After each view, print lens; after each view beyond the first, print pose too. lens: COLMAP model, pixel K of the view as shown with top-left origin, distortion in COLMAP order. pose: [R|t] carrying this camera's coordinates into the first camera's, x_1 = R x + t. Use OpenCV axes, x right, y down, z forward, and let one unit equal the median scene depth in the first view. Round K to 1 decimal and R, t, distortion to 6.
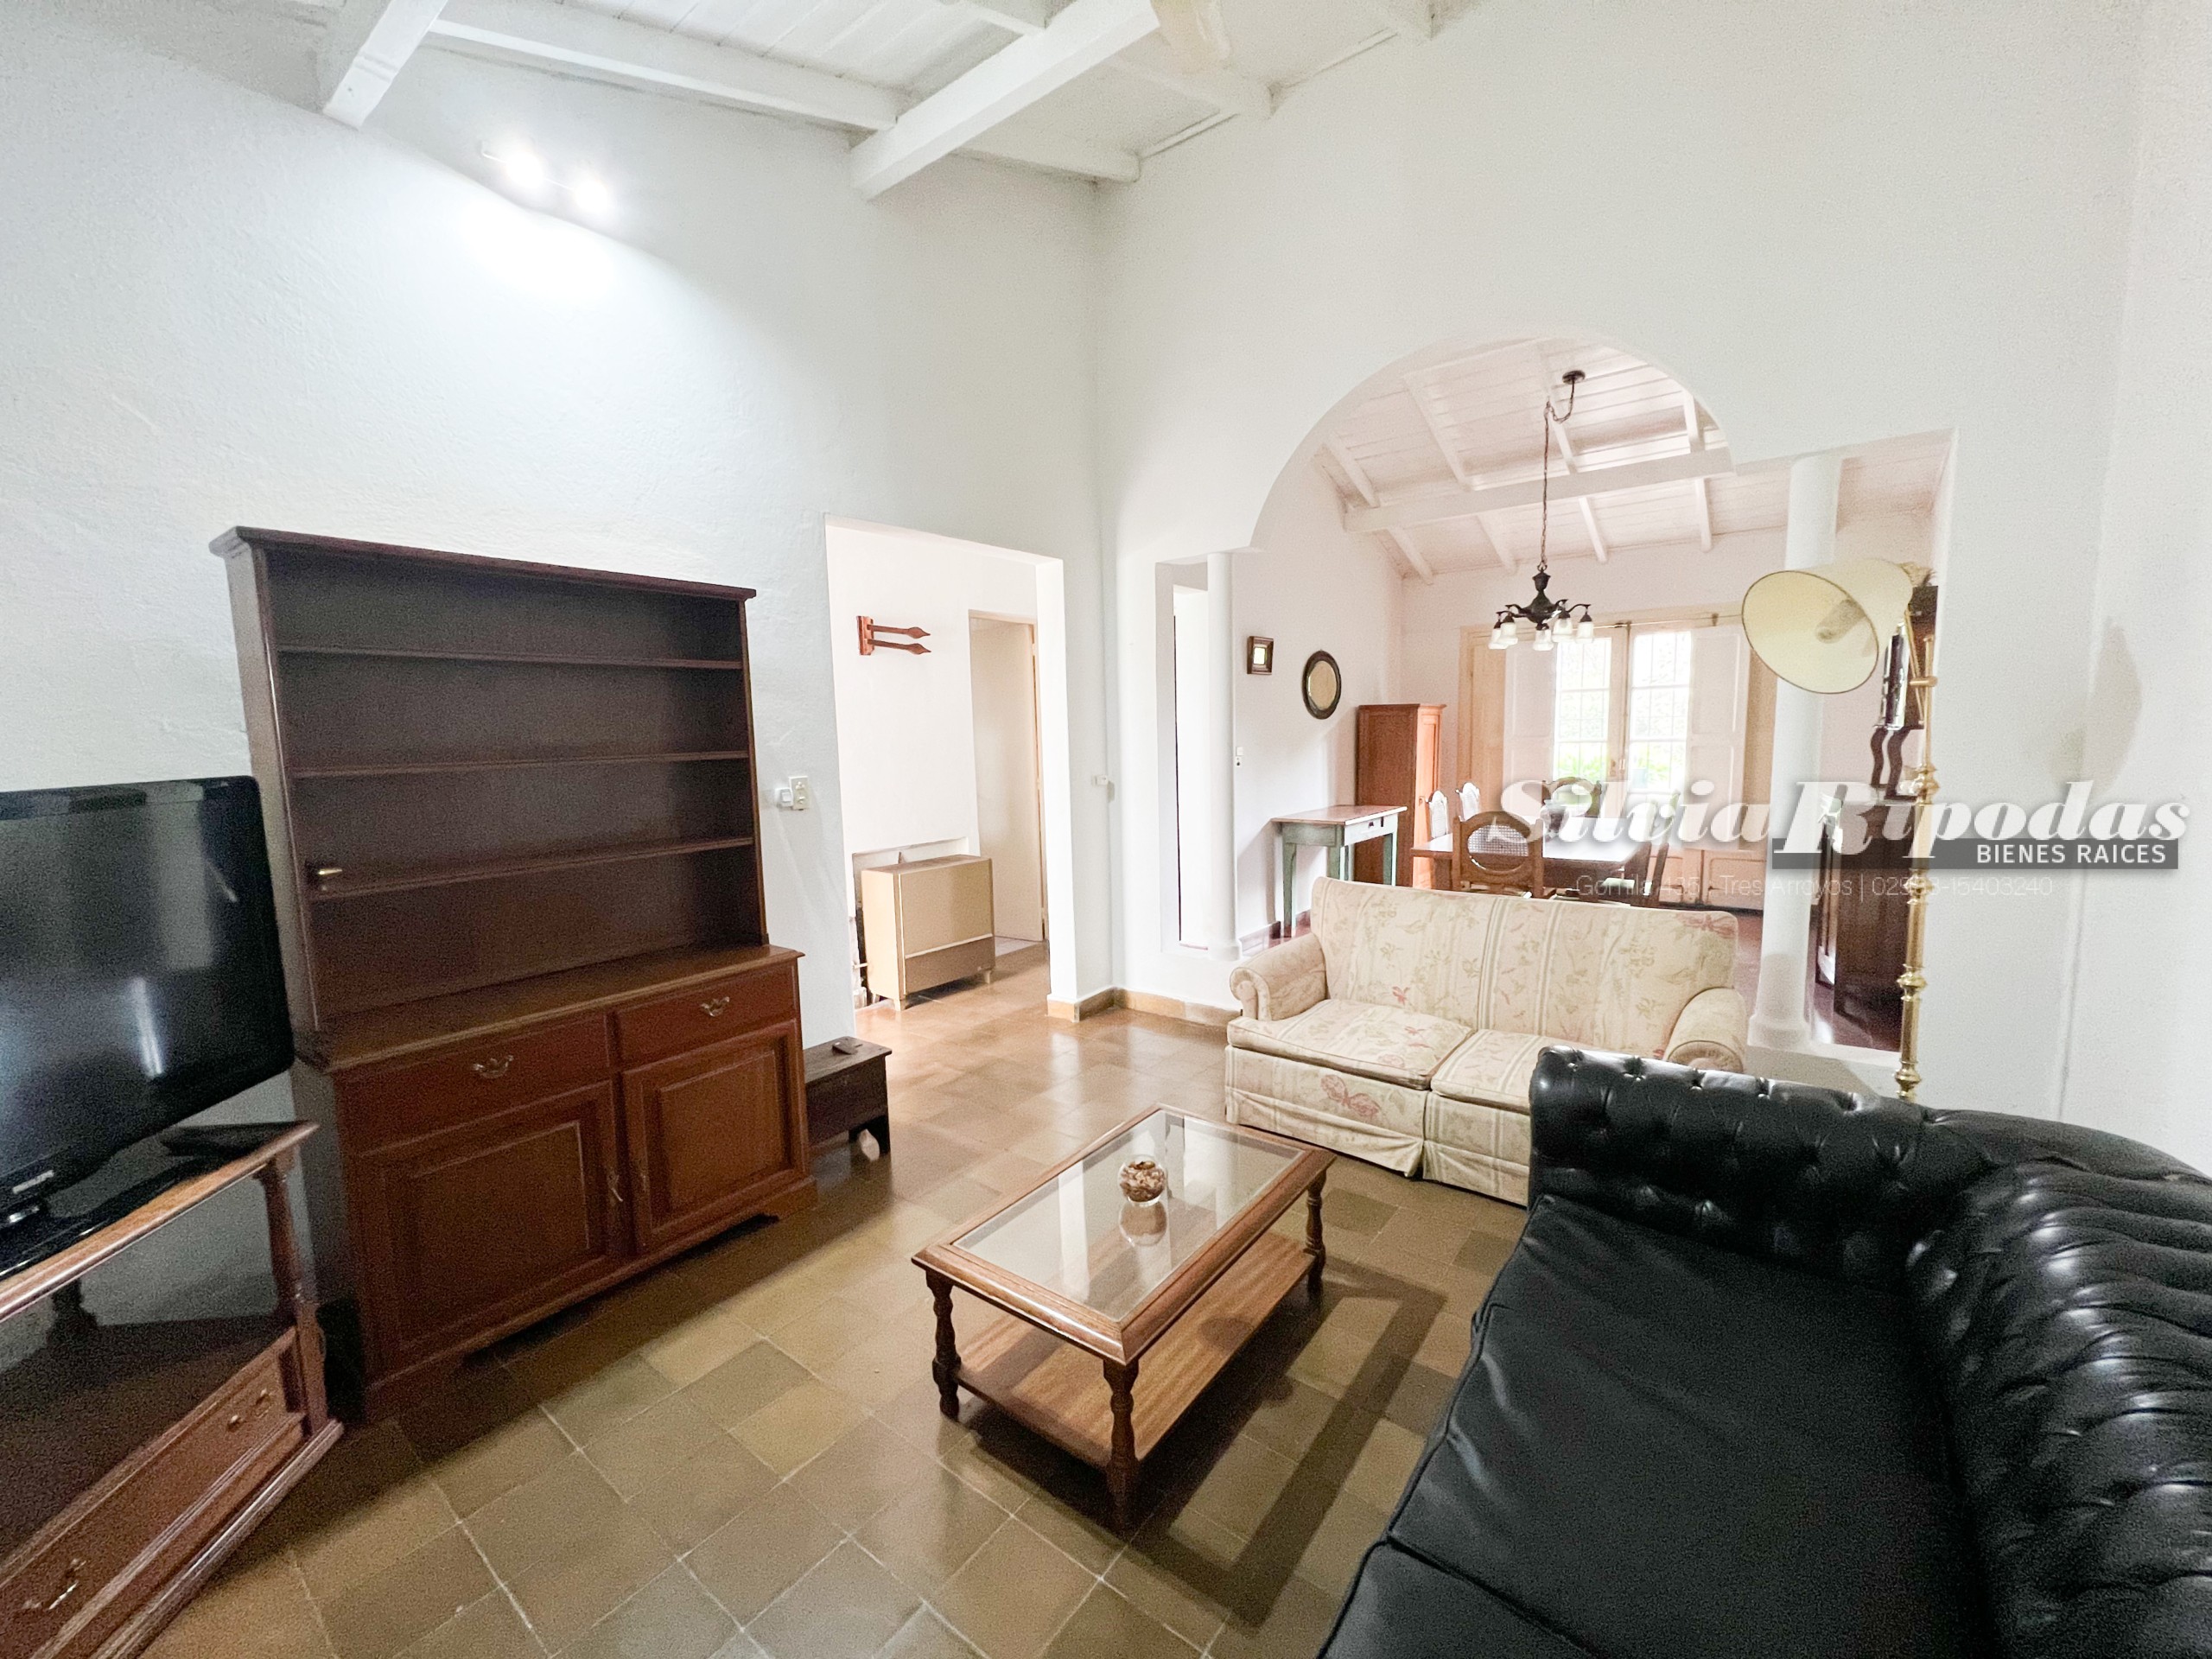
lens RADIAL K [[884.3, 0, 1112.7], [0, 884.3, 824.7], [0, 0, 1]] dist [0.002003, 0.000138]
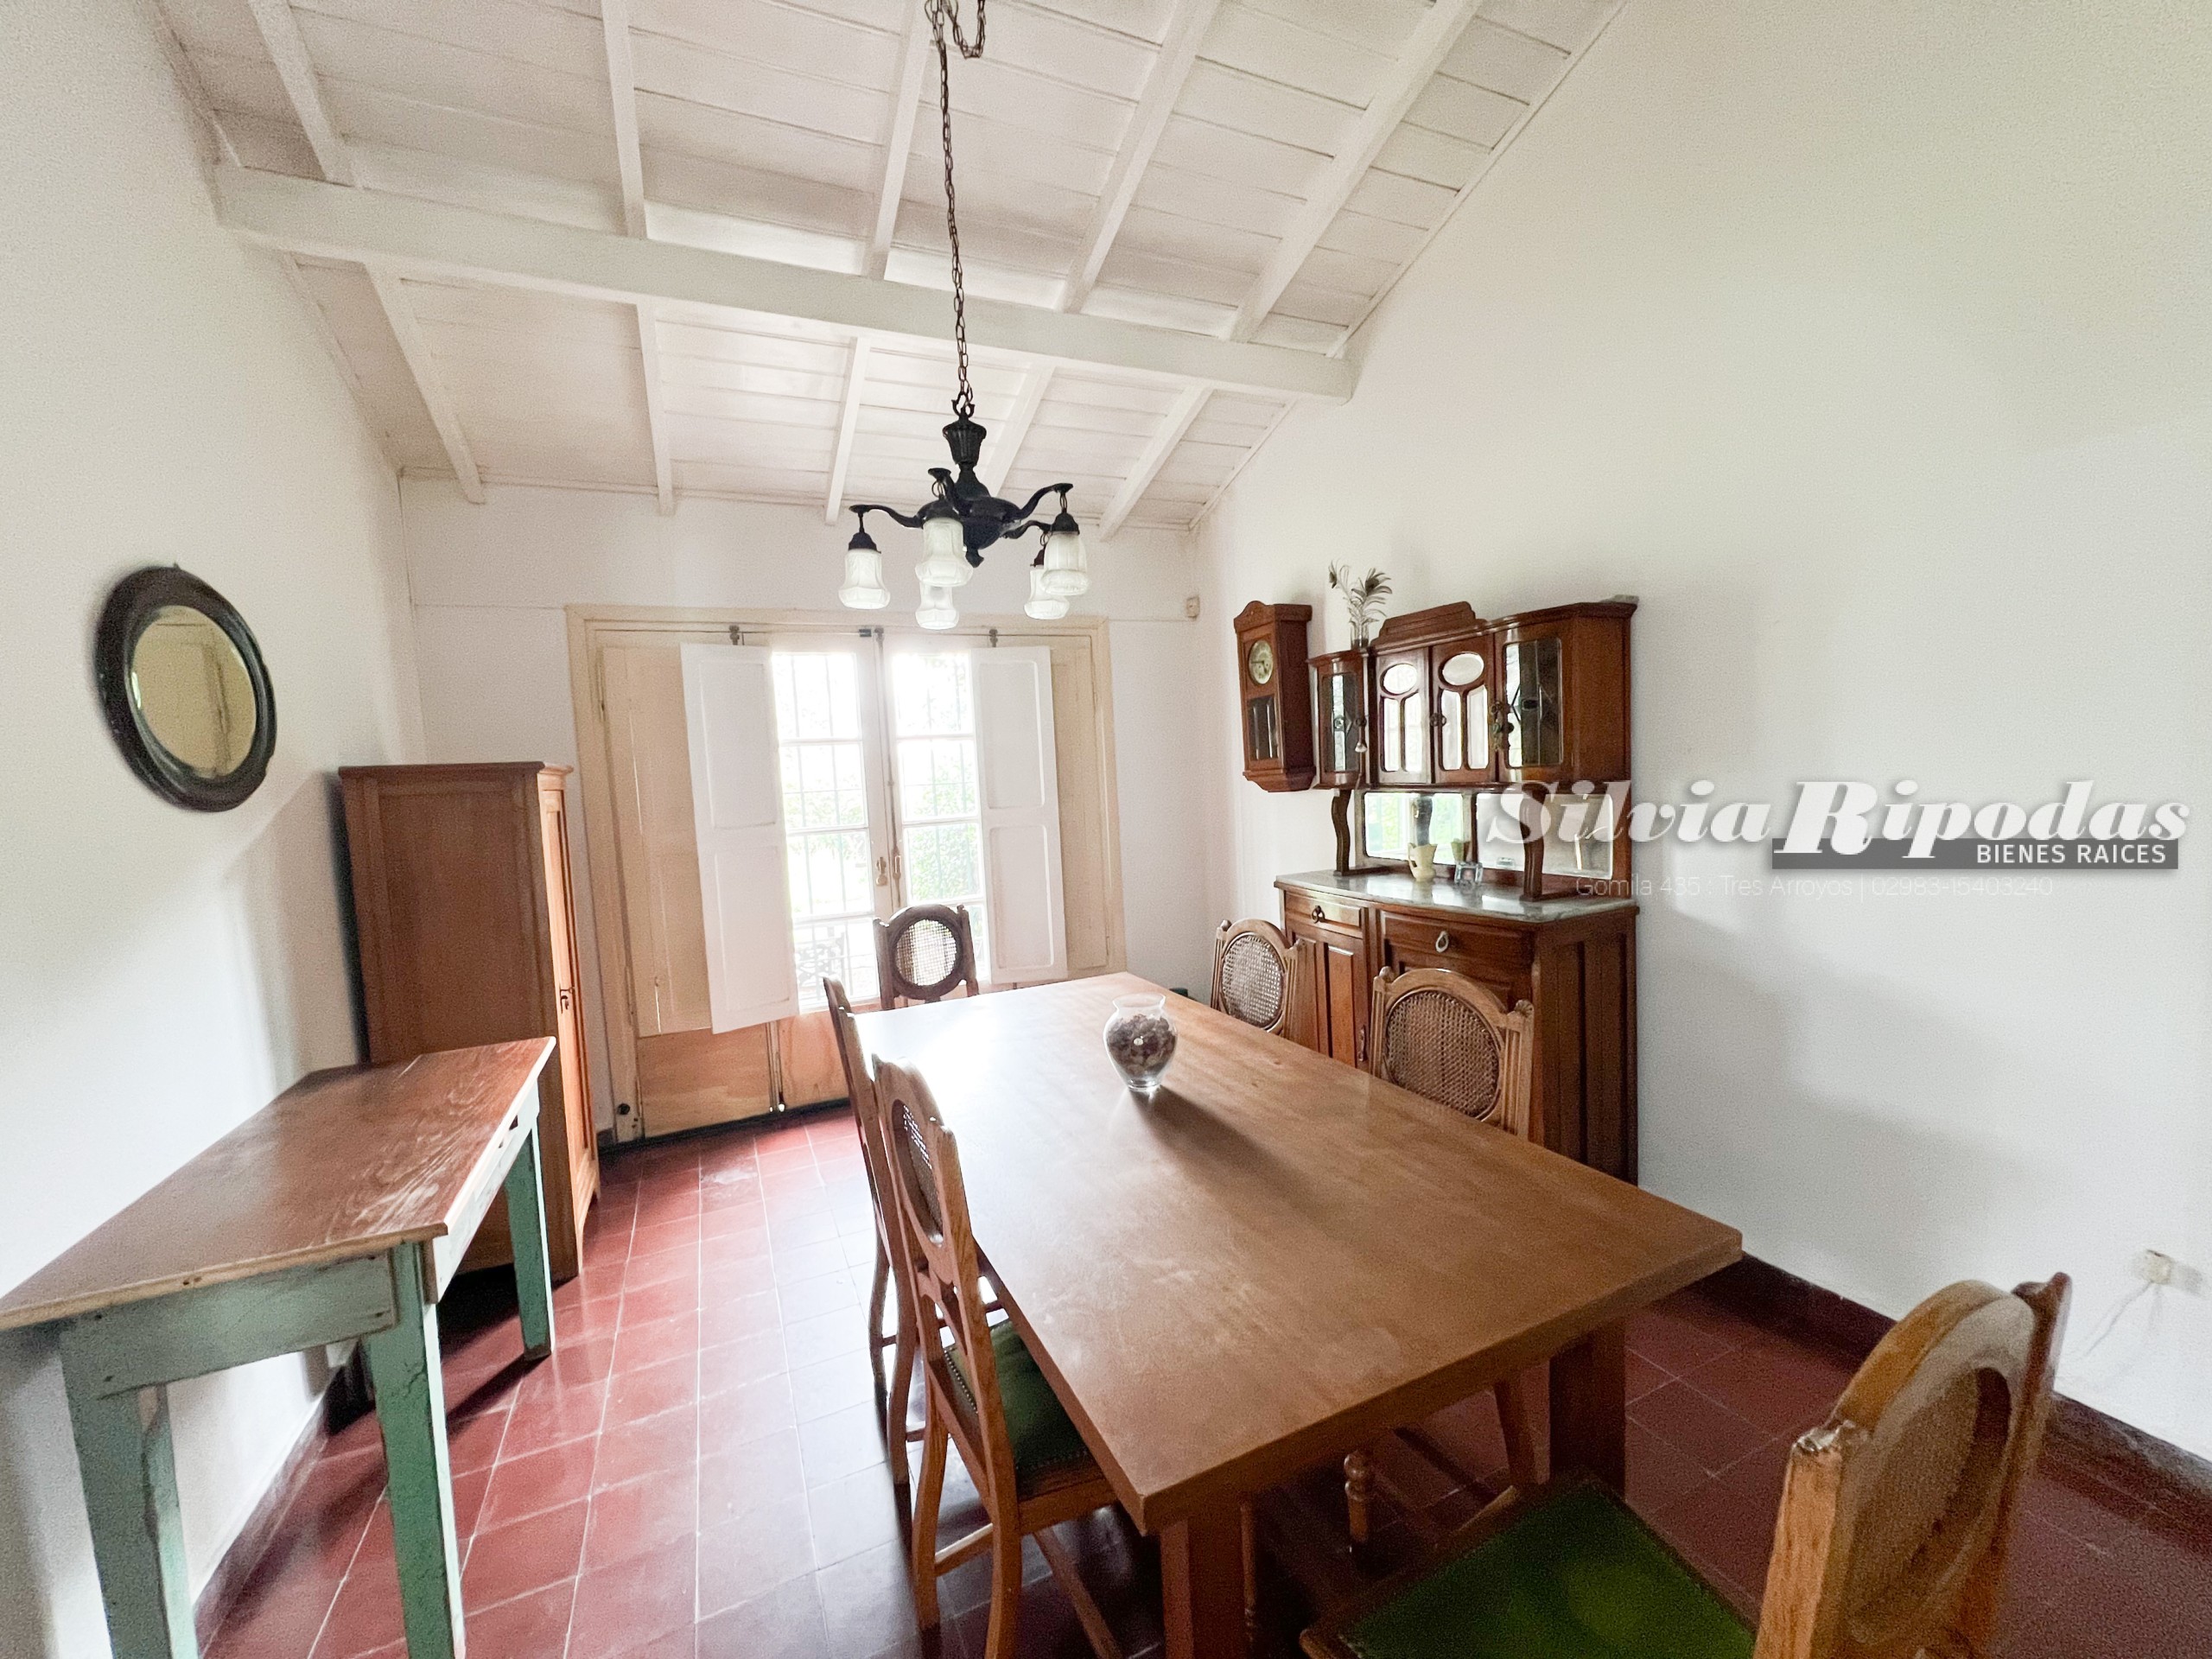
lens RADIAL K [[884.3, 0, 1109.6], [0, 884.3, 828.7], [0, 0, 1]] dist [0.002003, 0.000138]
pose [[0.472741, -0.060905, 0.879094, 0.119917], [0.138378, 0.990362, -0.005800, -0.069967], [-0.870268, 0.124389, 0.476613, 0.596431]]
